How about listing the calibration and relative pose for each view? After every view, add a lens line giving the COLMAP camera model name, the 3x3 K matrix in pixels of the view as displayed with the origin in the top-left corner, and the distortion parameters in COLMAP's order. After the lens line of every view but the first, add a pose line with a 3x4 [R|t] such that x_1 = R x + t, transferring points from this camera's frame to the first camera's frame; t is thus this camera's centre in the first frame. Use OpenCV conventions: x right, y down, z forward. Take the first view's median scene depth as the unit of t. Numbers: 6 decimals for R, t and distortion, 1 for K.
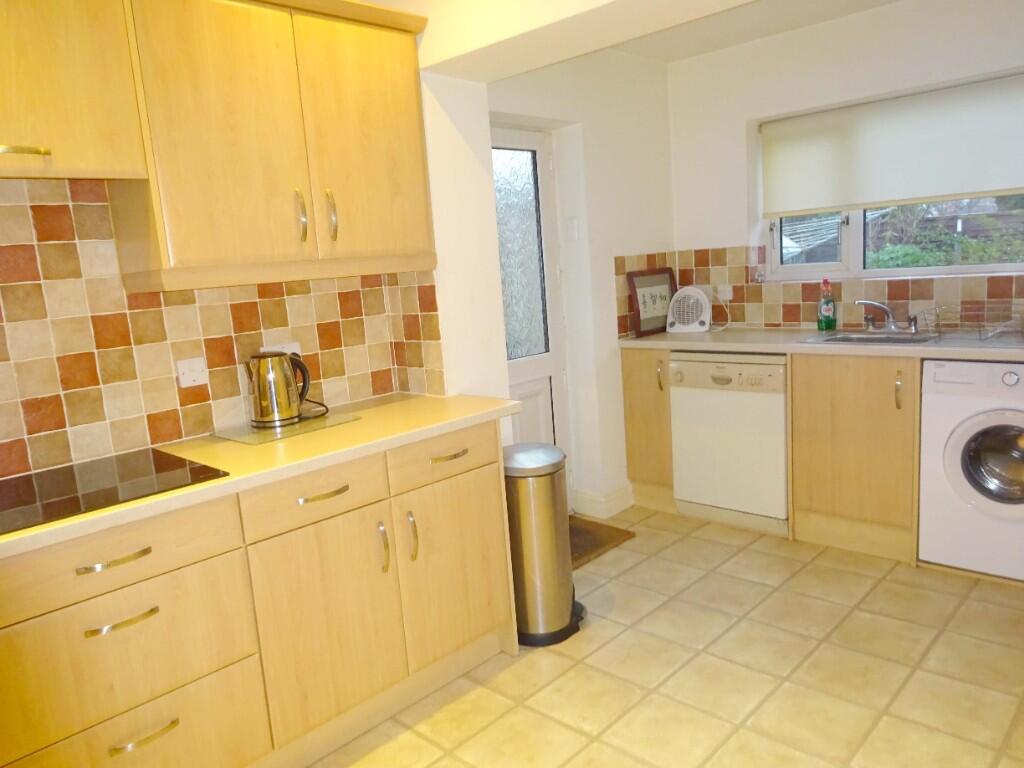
lens RADIAL K [[756.1, 0, 513.9], [0, 756.1, 385.9], [0, 0, 1]] dist [0.001547, -0.002290]
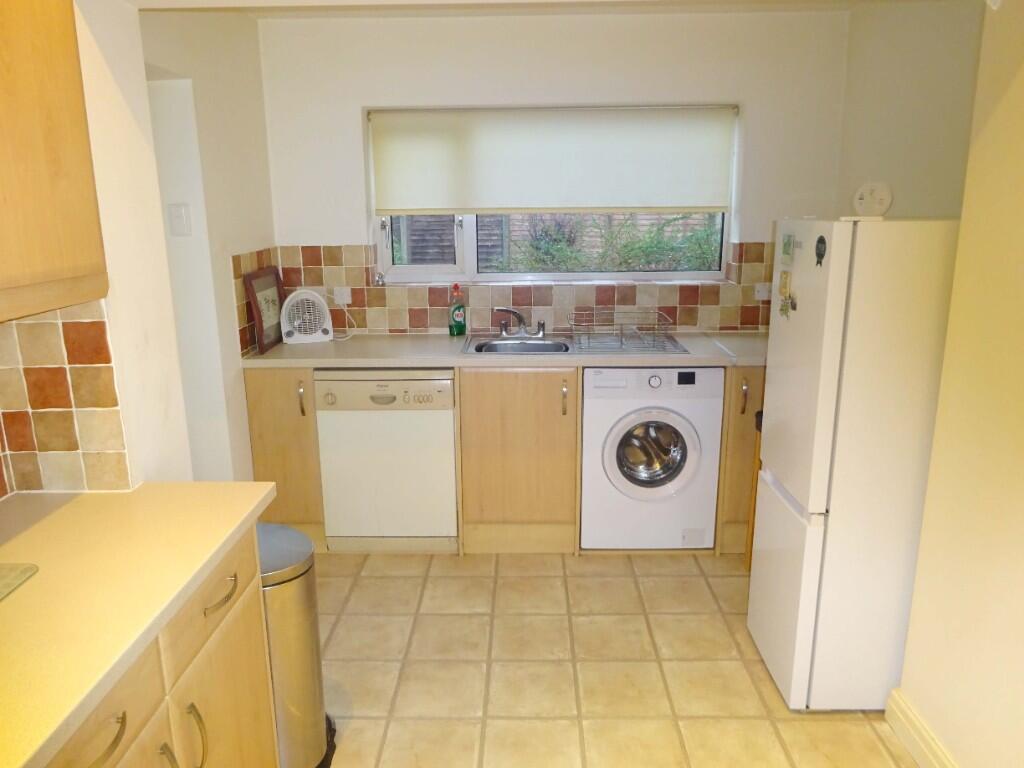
lens RADIAL K [[756.1, 0, 513.1], [0, 756.1, 385.8], [0, 0, 1]] dist [0.001547, -0.002290]
pose [[0.730988, -0.098354, 0.675265, -0.227369], [0.067336, 0.995125, 0.072050, -0.081372], [-0.679060, -0.007198, 0.734048, 0.242758]]
